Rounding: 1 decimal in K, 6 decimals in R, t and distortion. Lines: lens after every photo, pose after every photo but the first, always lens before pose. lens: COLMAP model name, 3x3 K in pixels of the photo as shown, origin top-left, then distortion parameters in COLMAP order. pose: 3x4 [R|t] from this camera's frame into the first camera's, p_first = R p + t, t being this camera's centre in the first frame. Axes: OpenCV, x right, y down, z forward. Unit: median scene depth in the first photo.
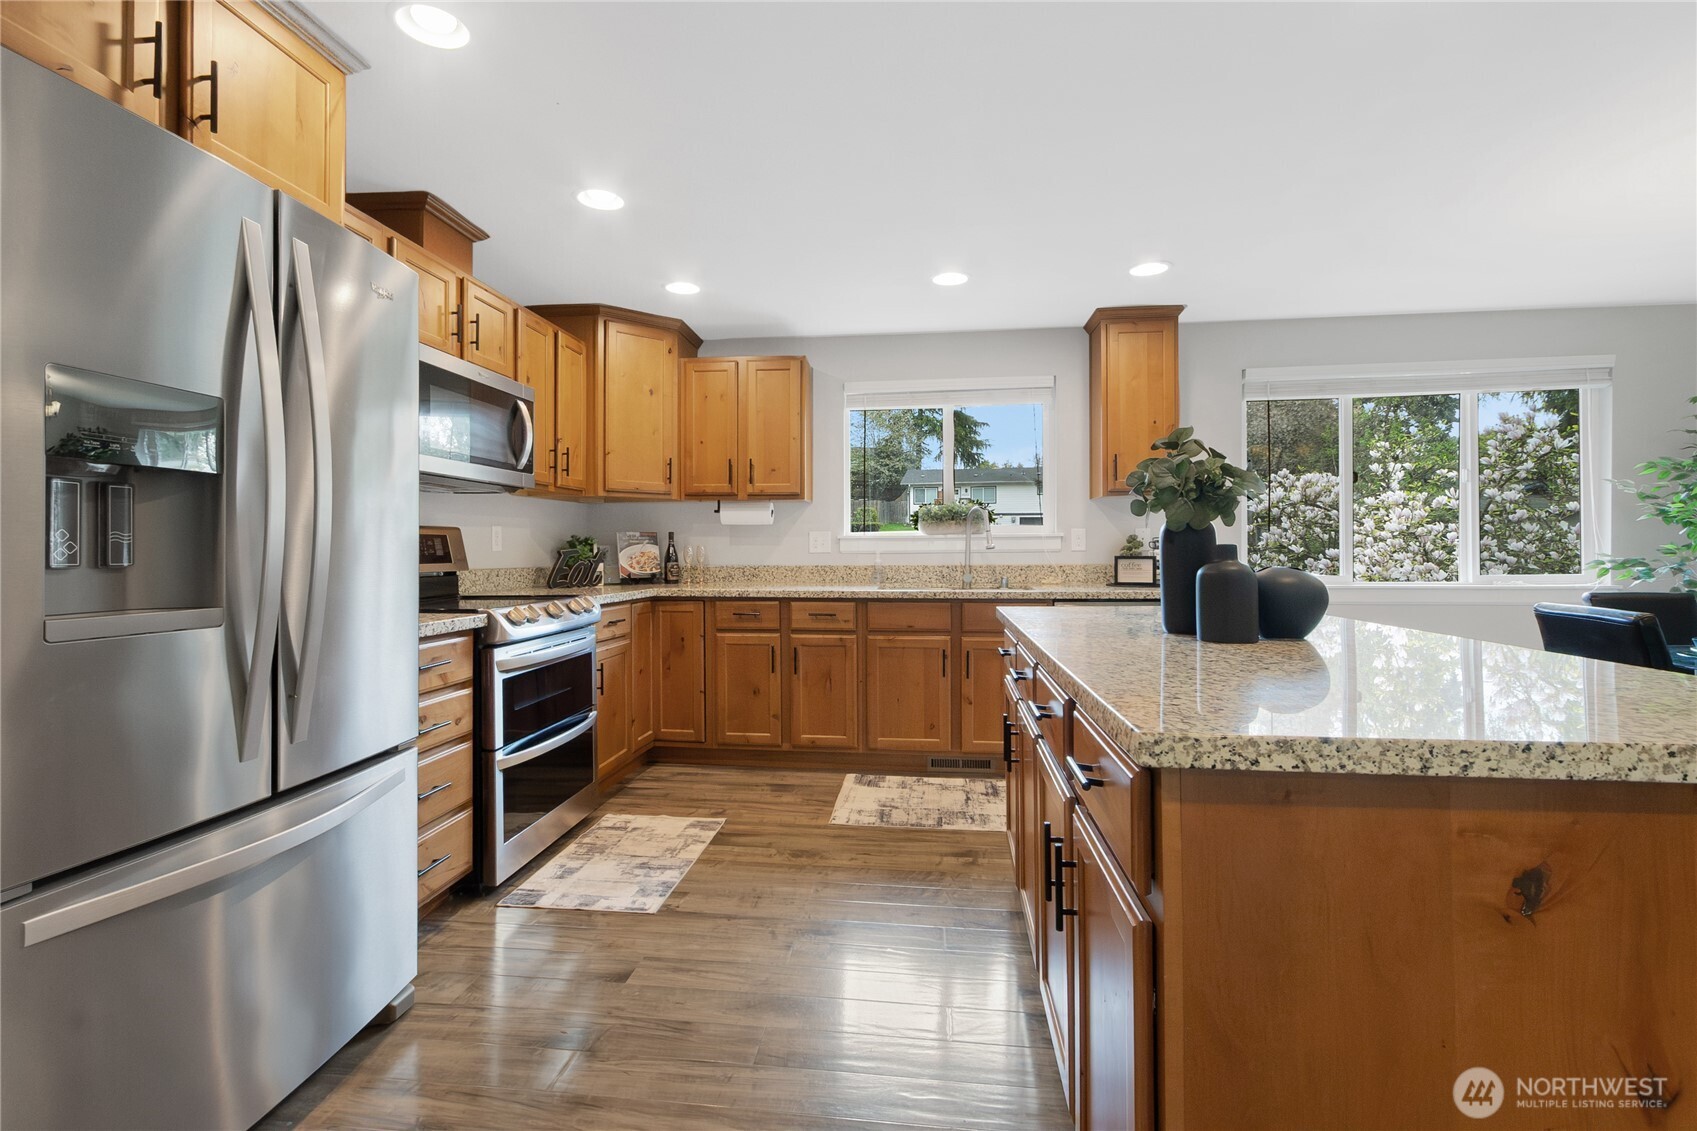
lens RADIAL K [[772.9, 0, 878.0], [0, 772.9, 535.8], [0, 0, 1]] dist [0.009417, 0.000976]
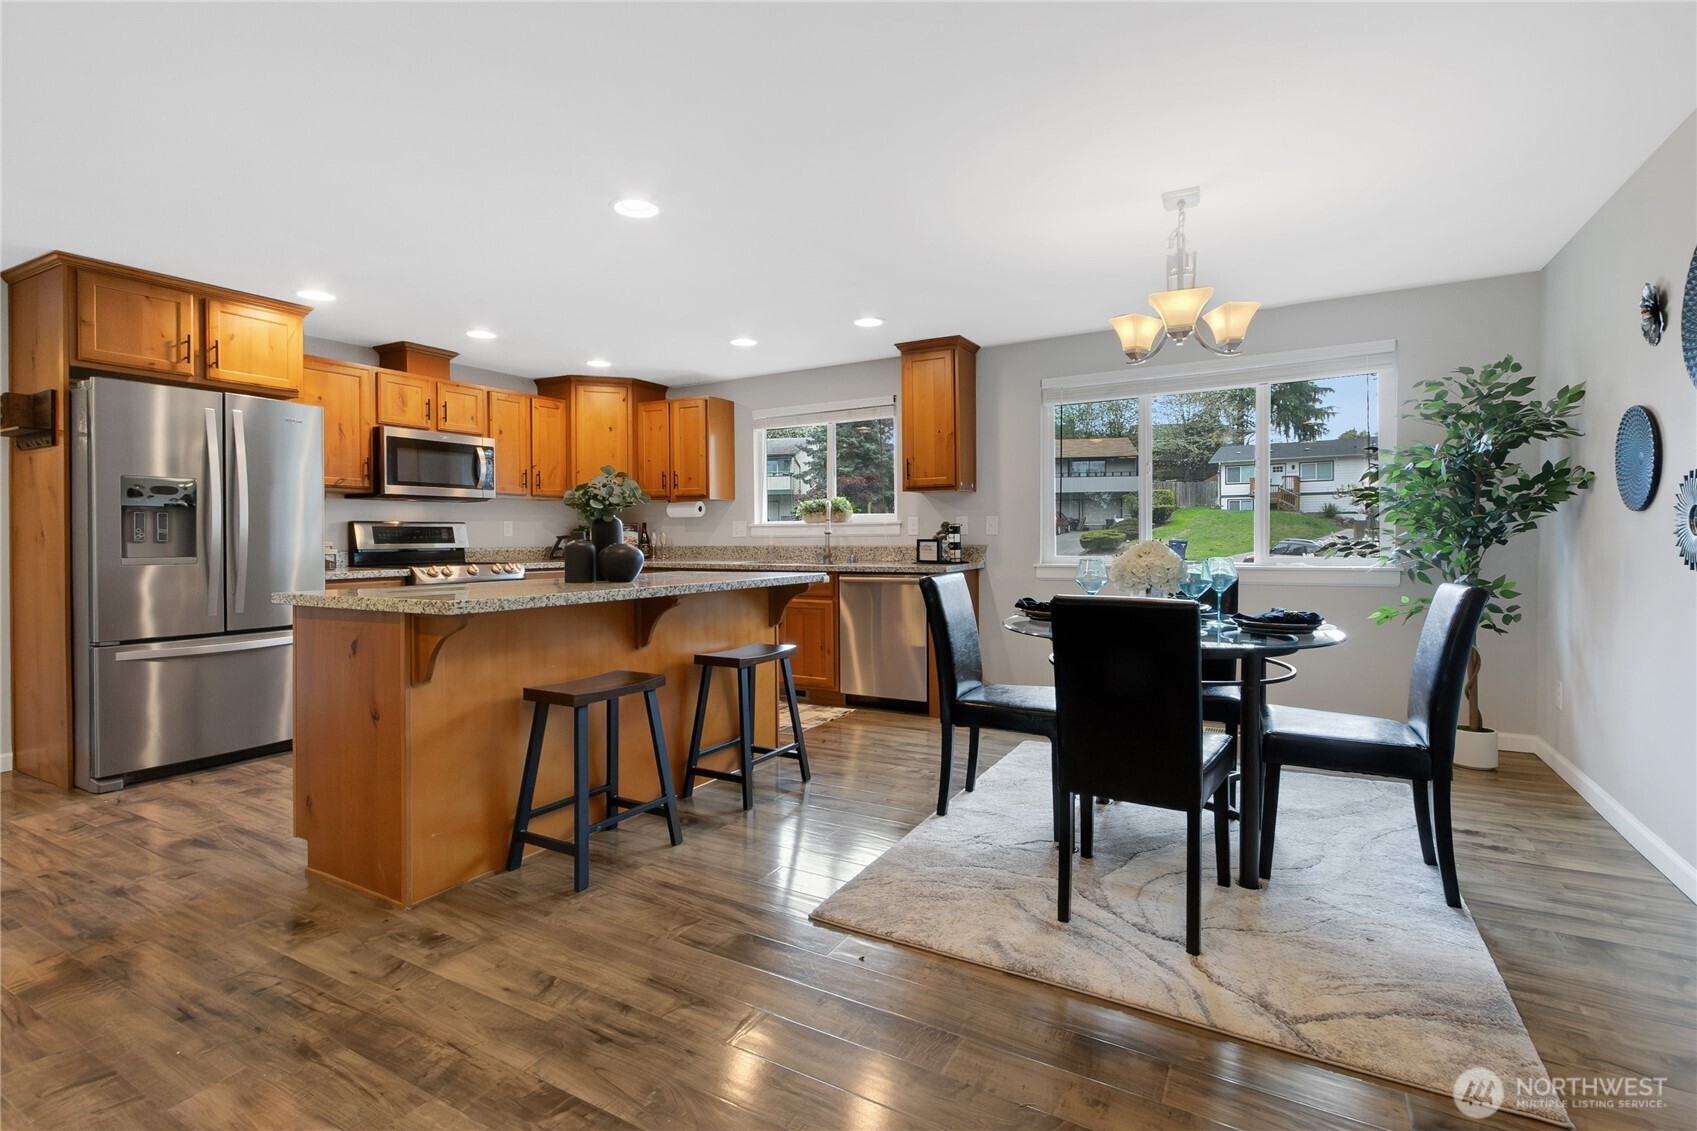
lens RADIAL K [[772.9, 0, 895.6], [0, 772.9, 548.9], [0, 0, 1]] dist [0.009417, 0.000976]
pose [[0.928778, 0.004566, -0.370609, 0.813443], [0.009279, 0.999324, 0.035567, -0.003577], [0.370521, -0.036472, 0.928108, -0.201291]]
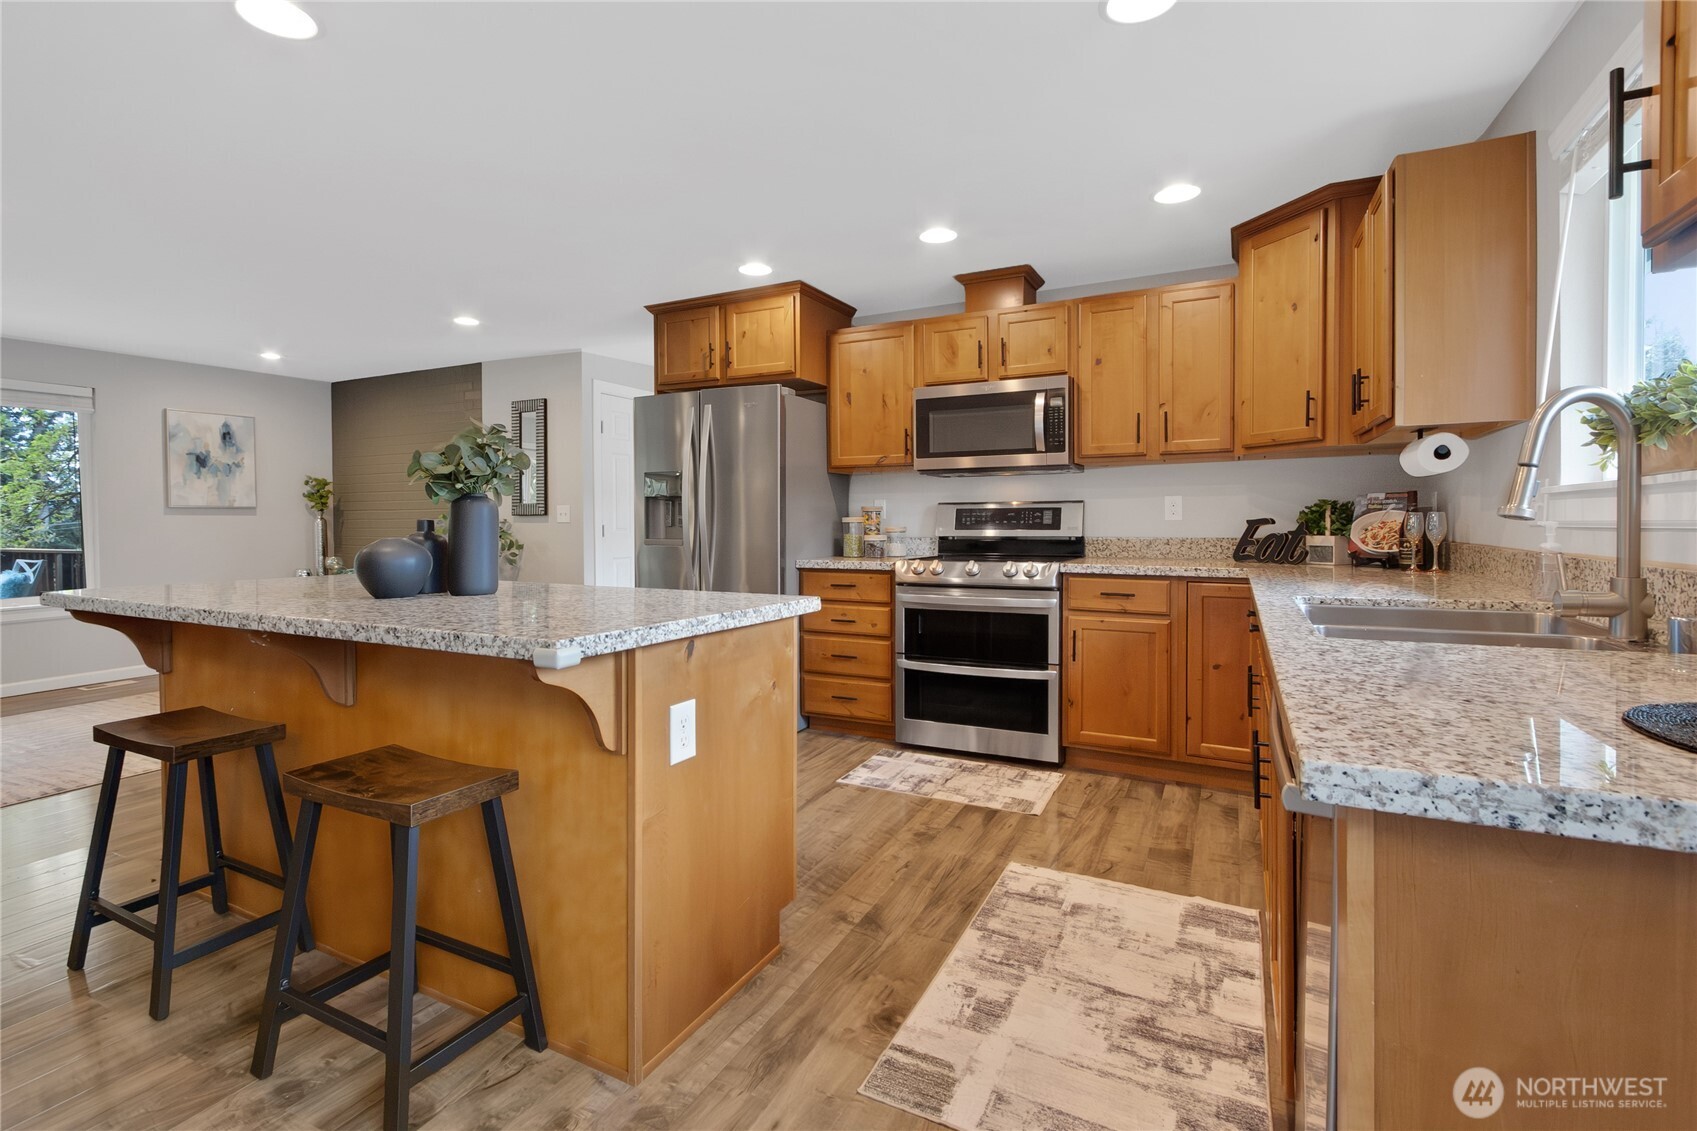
lens RADIAL K [[772.9, 0, 826.9], [0, 772.9, 524.6], [0, 0, 1]] dist [0.009417, 0.000976]
pose [[-0.374270, 0.001699, -0.927318, 0.596093], [0.018149, 0.999820, -0.005493, 0.020965], [0.927142, -0.018885, -0.374234, 0.901507]]
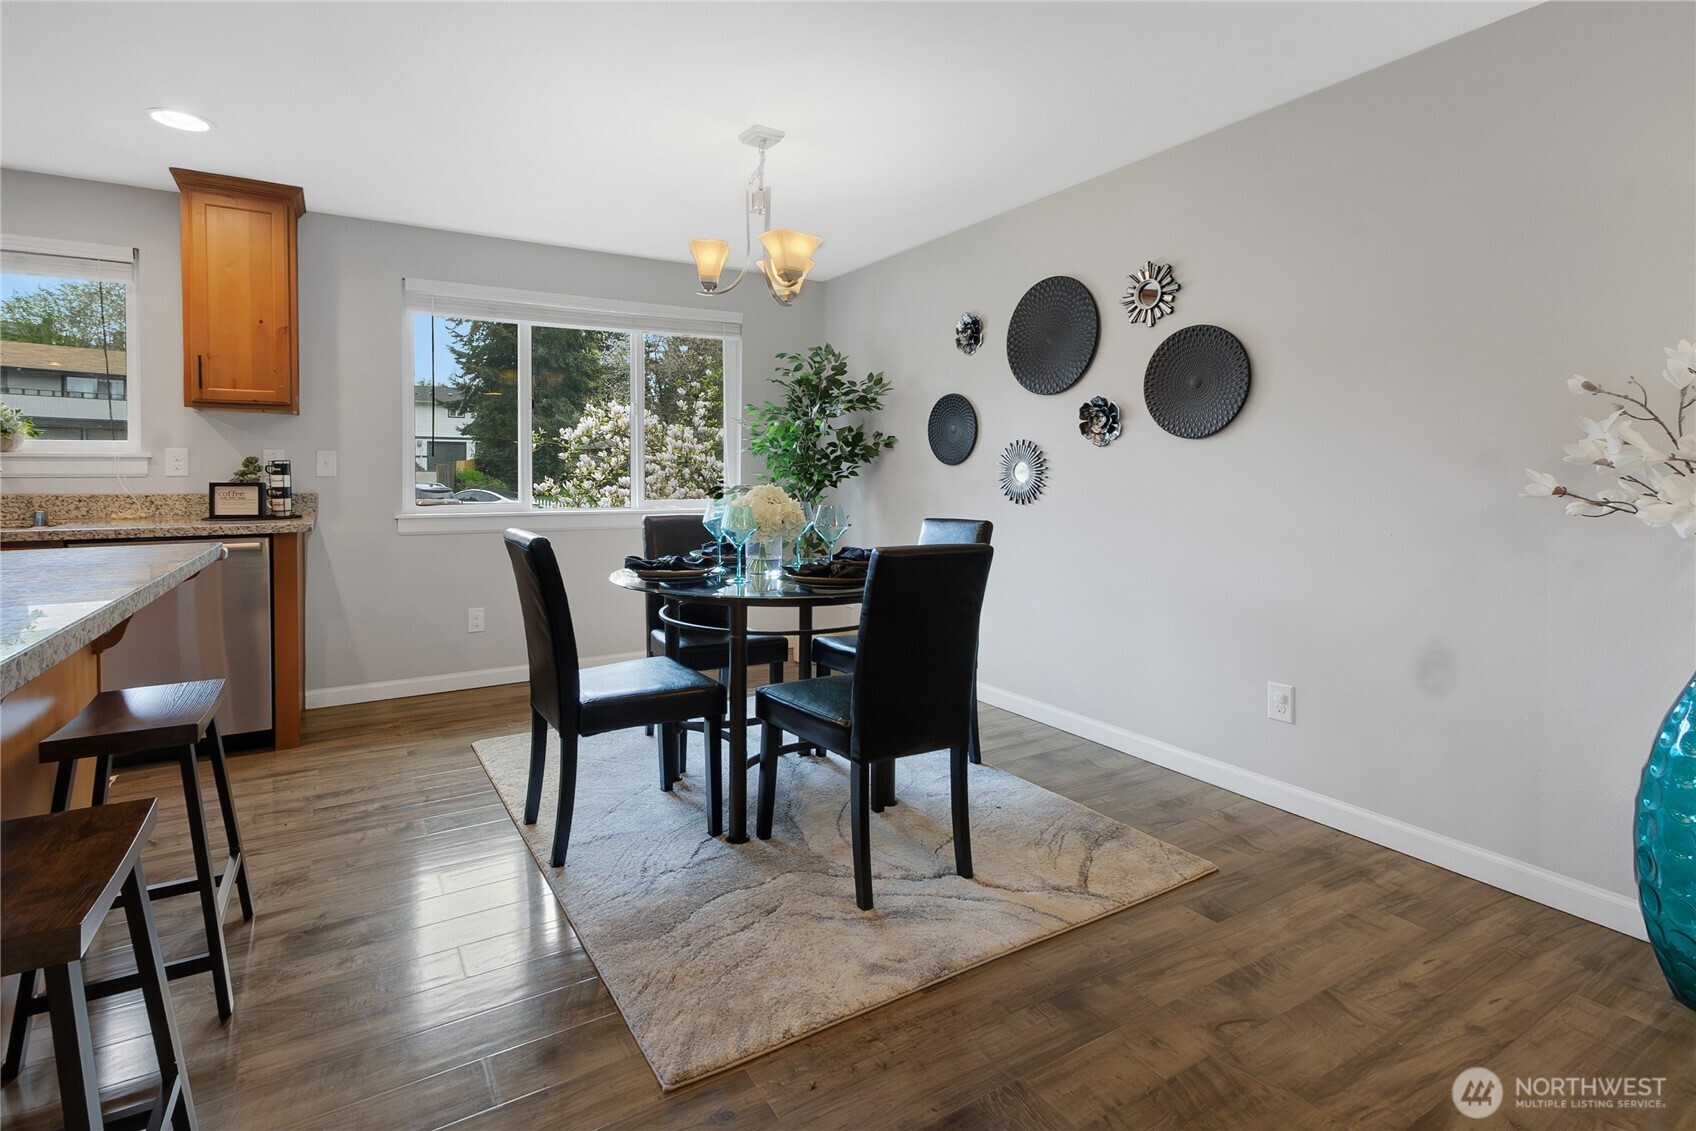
lens RADIAL K [[772.4, 0, 782.8], [0, 772.4, 492.4], [0, 0, 1]] dist [0.009417, 0.000976]
pose [[0.823056, -0.005842, 0.567930, 0.370913], [-0.015867, 0.999320, 0.033274, -0.000376], [-0.567739, -0.036398, 0.822404, -0.012287]]
